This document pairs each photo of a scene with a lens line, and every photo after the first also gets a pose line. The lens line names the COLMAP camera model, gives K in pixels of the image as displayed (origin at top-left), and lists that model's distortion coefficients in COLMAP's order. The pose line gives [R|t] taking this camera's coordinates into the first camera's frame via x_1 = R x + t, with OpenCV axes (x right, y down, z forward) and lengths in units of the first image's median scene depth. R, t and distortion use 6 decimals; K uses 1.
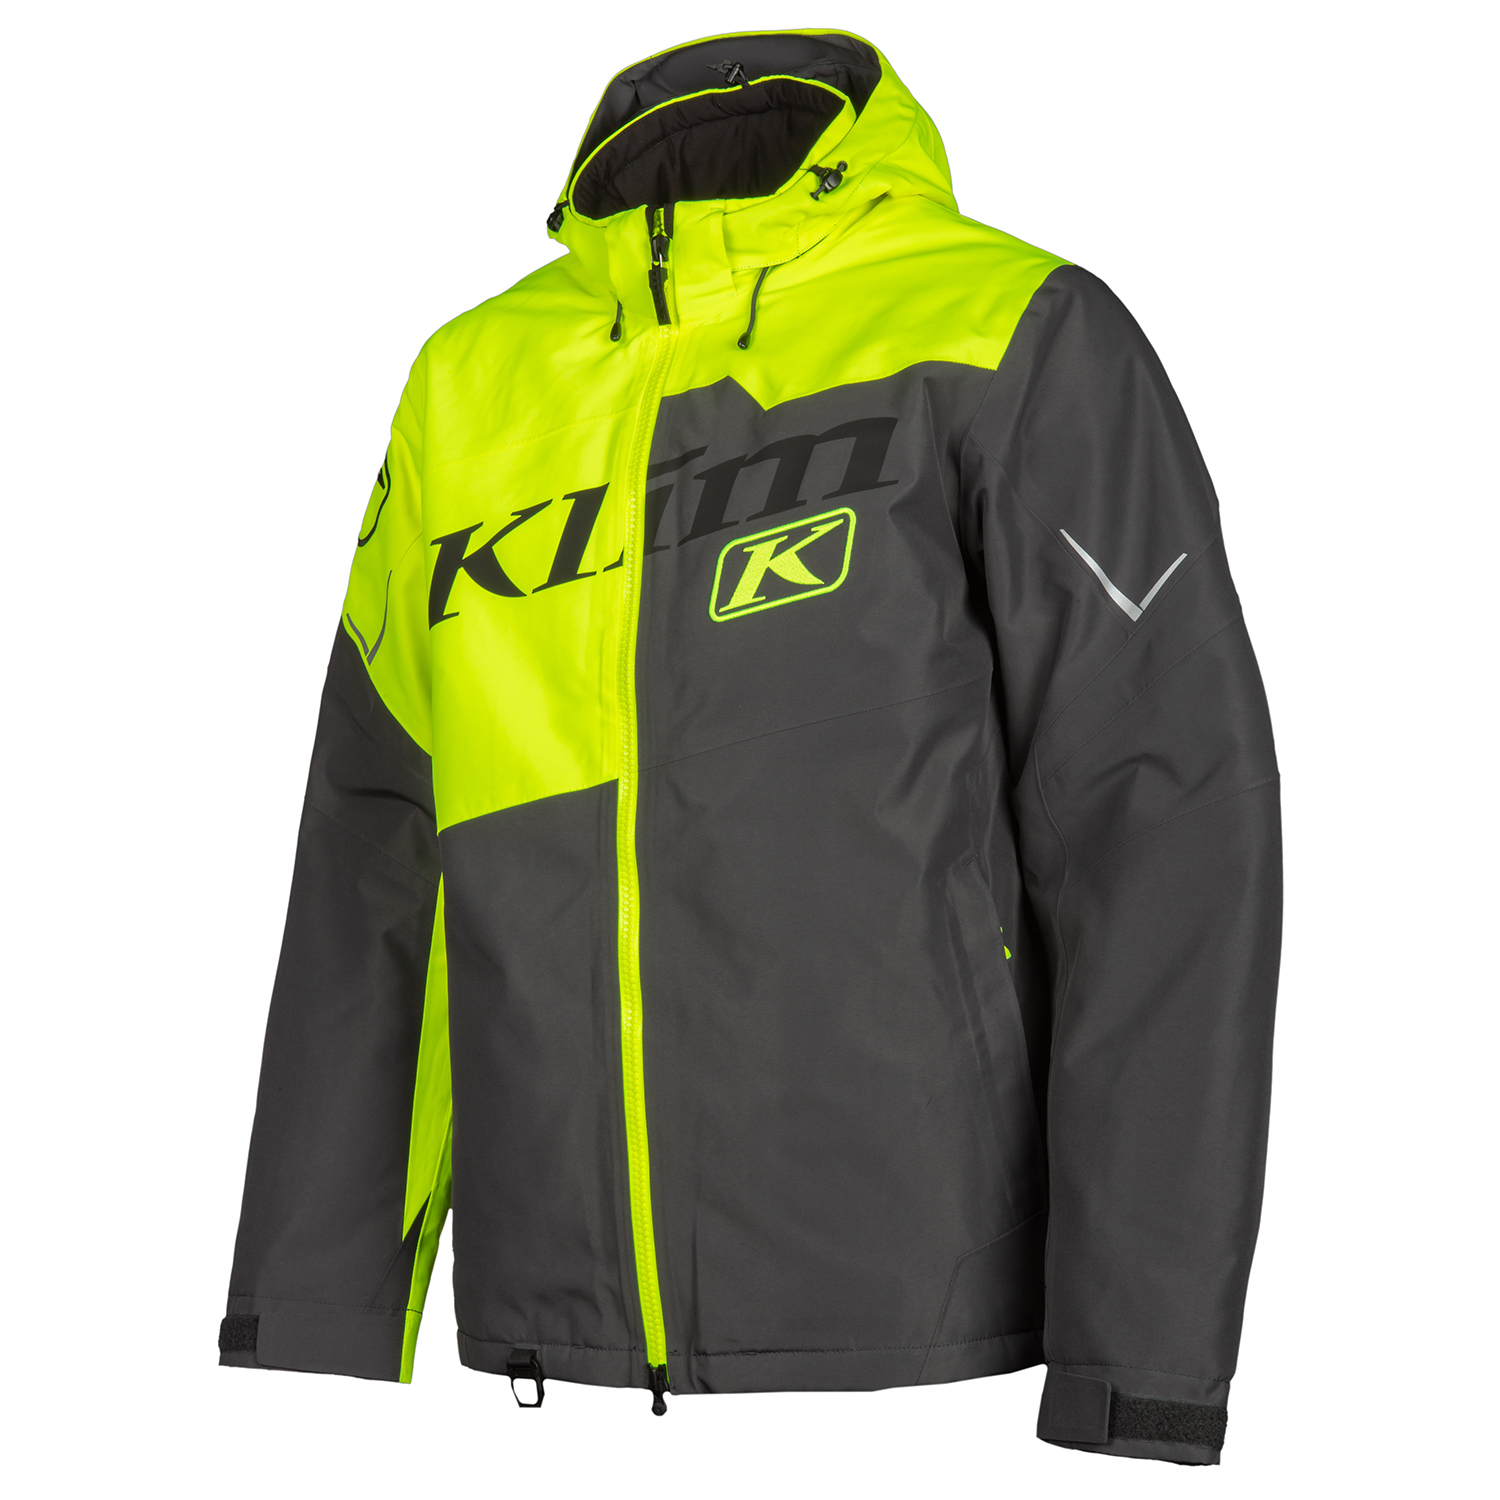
lens RADIAL K [[3201.5, 0, 744.6], [0, 3201.5, 745.0], [0, 0, 1]] dist [0.165471, 0.000000]
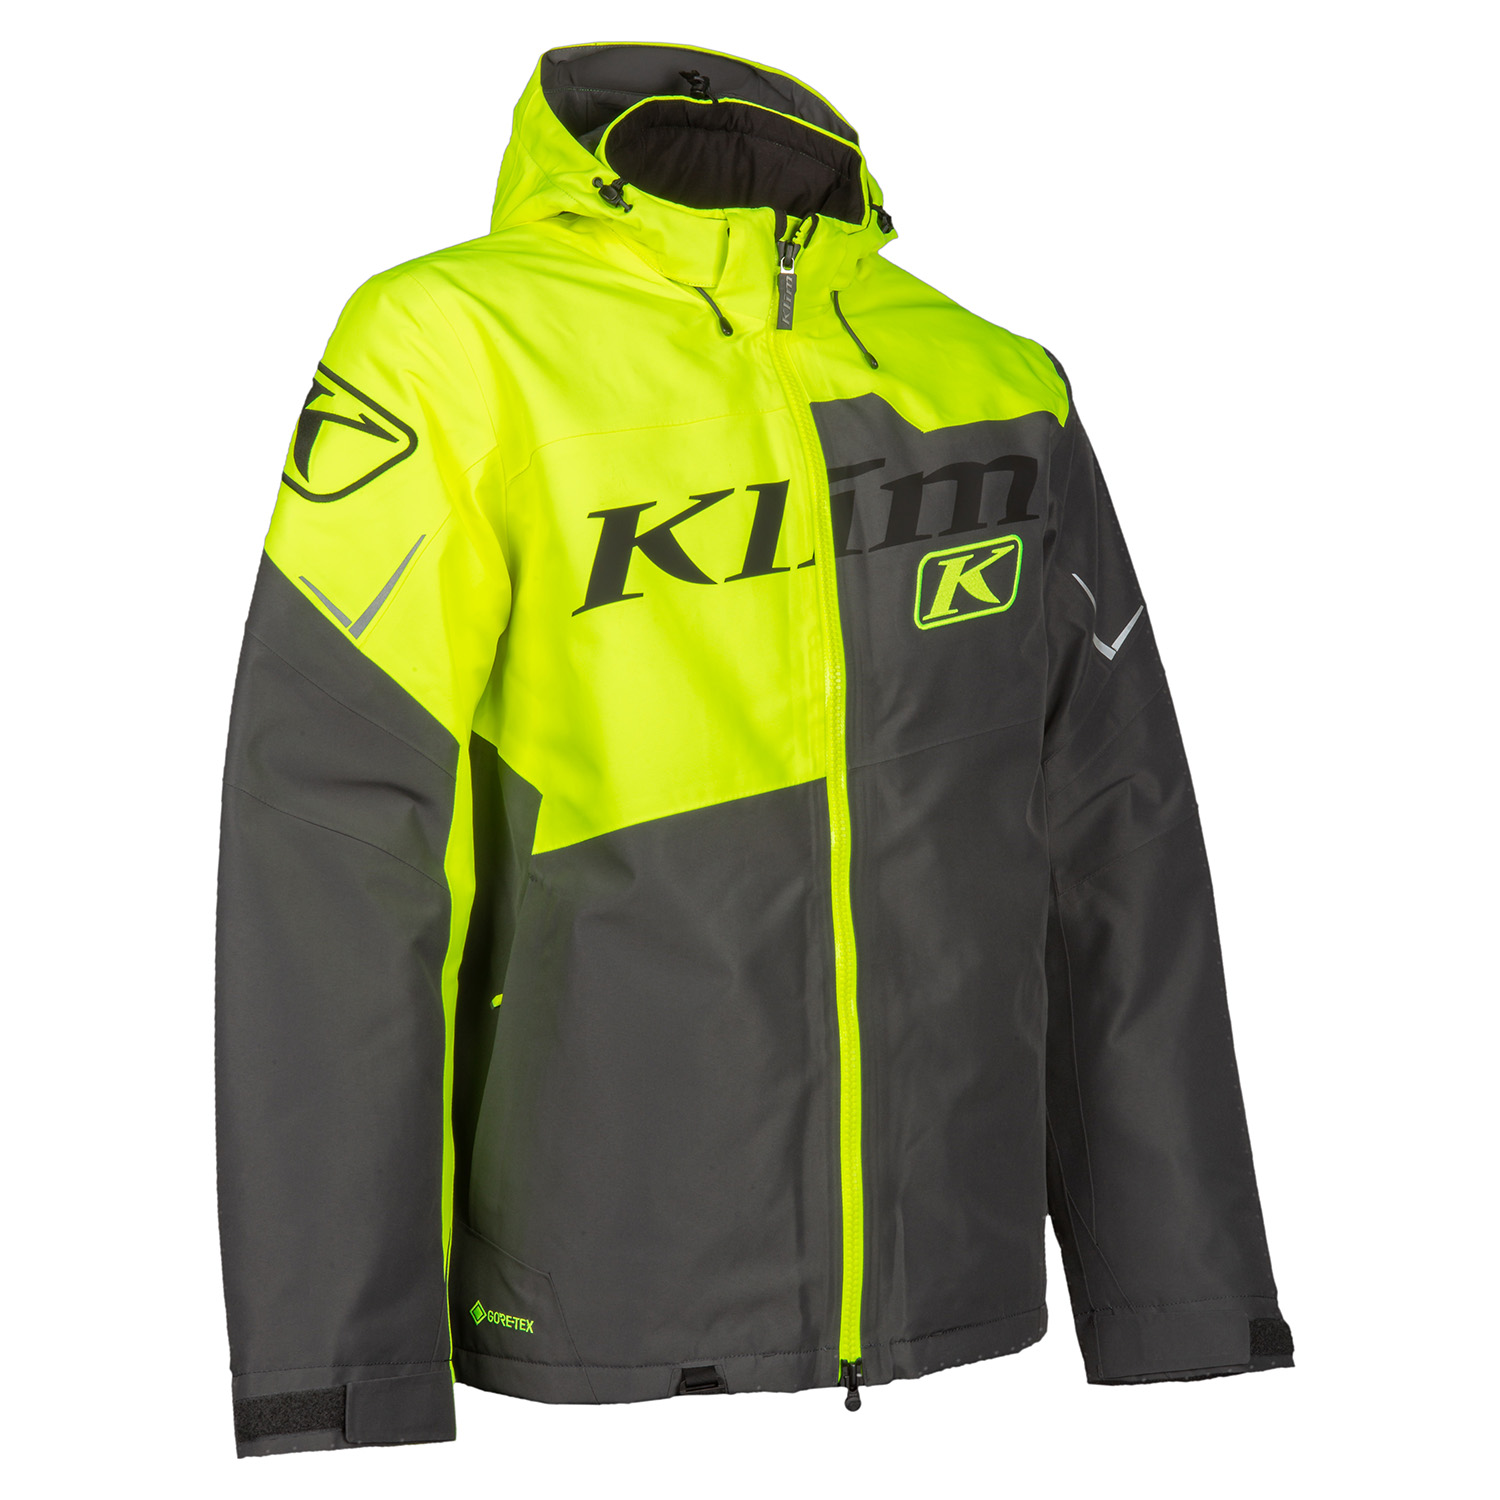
lens RADIAL K [[3094.4, 0, 766.6], [0, 3094.4, 748.8], [0, 0, 1]] dist [0.202488, 0.000000]
pose [[0.550490, 0.057116, 0.832886, -0.863328], [-0.025579, 0.998342, -0.051556, 0.052822], [-0.834450, 0.007077, 0.551038, 0.484500]]
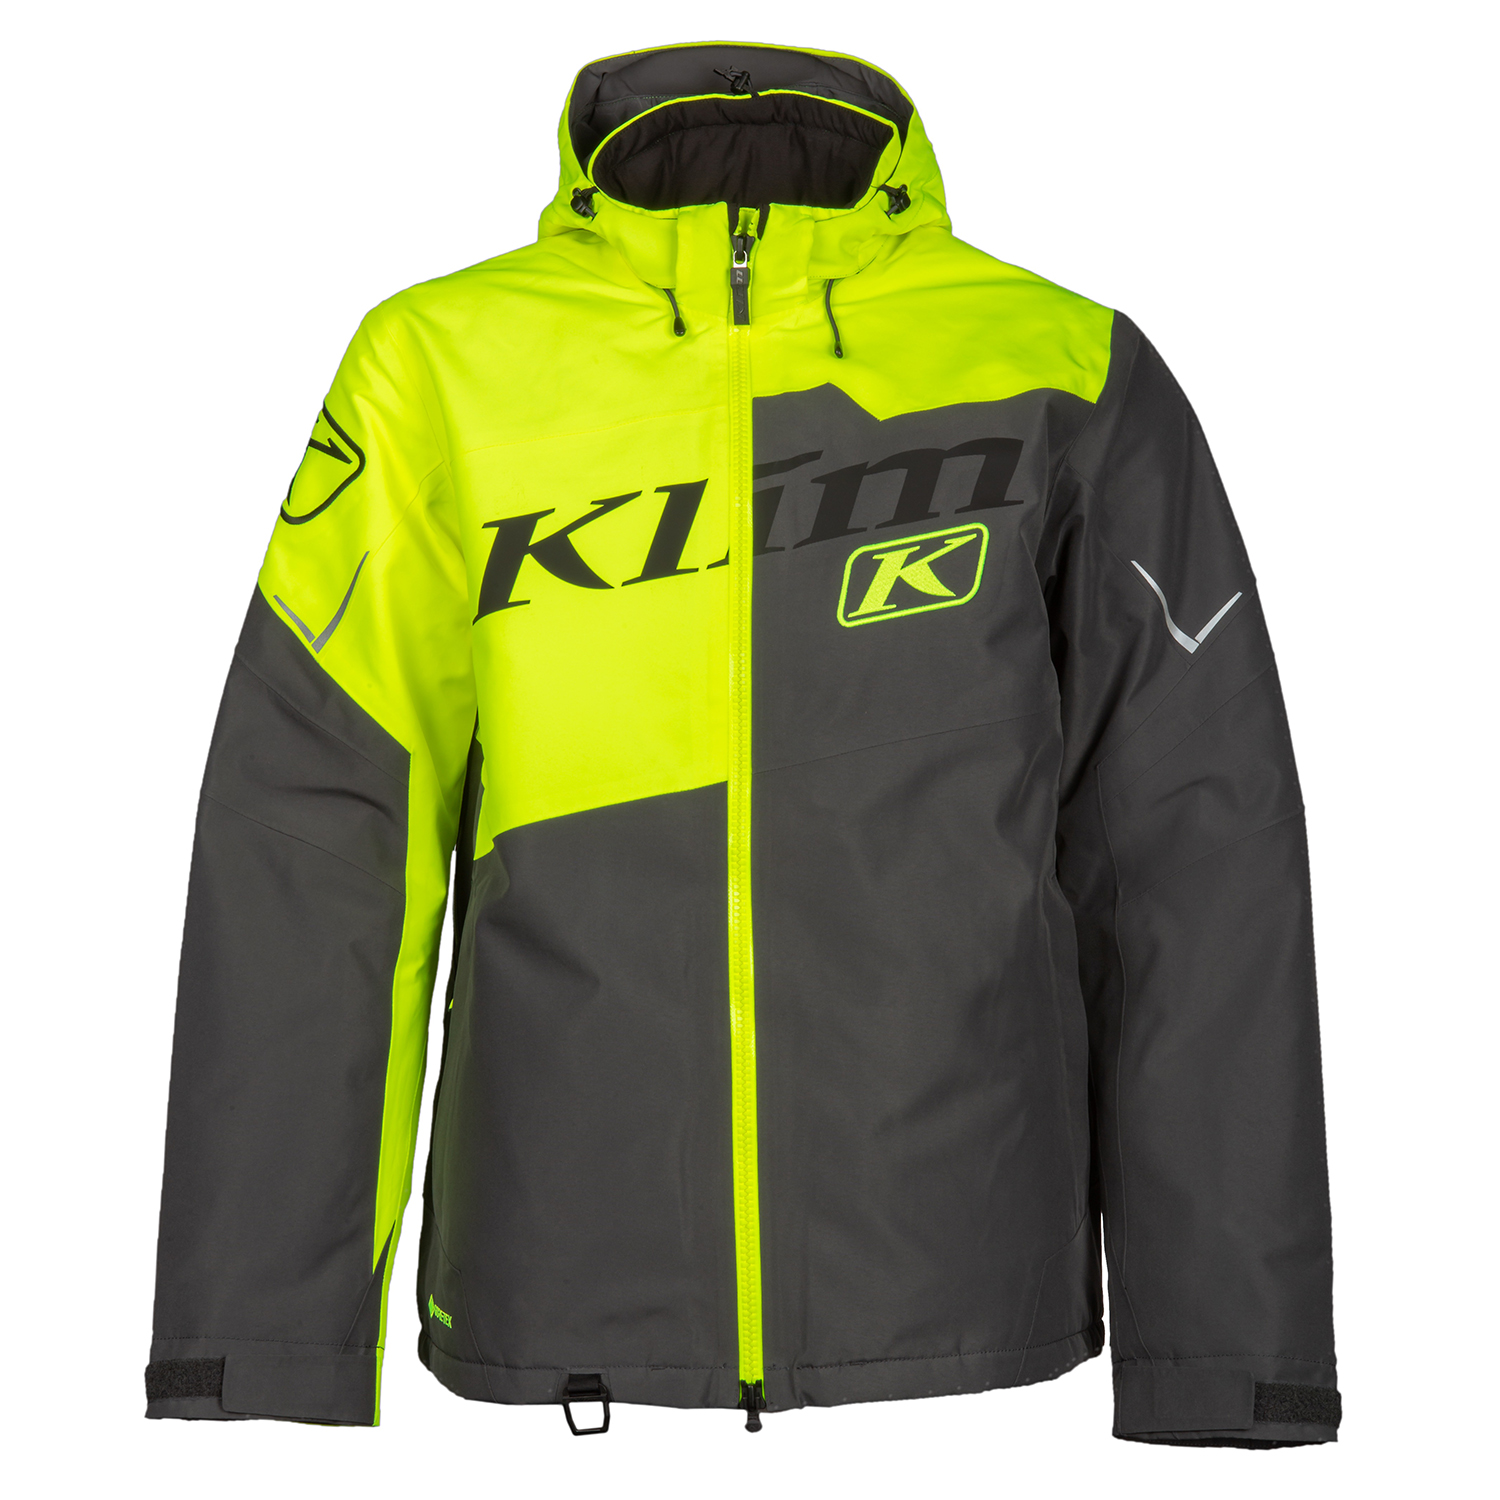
lens RADIAL K [[3094.4, 0, 751.1], [0, 3094.4, 752.3], [0, 0, 1]] dist [0.202488, 0.000000]
pose [[0.882537, 0.048024, 0.467784, -0.479380], [-0.035915, 0.998750, -0.034776, 0.034738], [-0.468869, 0.013891, 0.883159, 0.162001]]
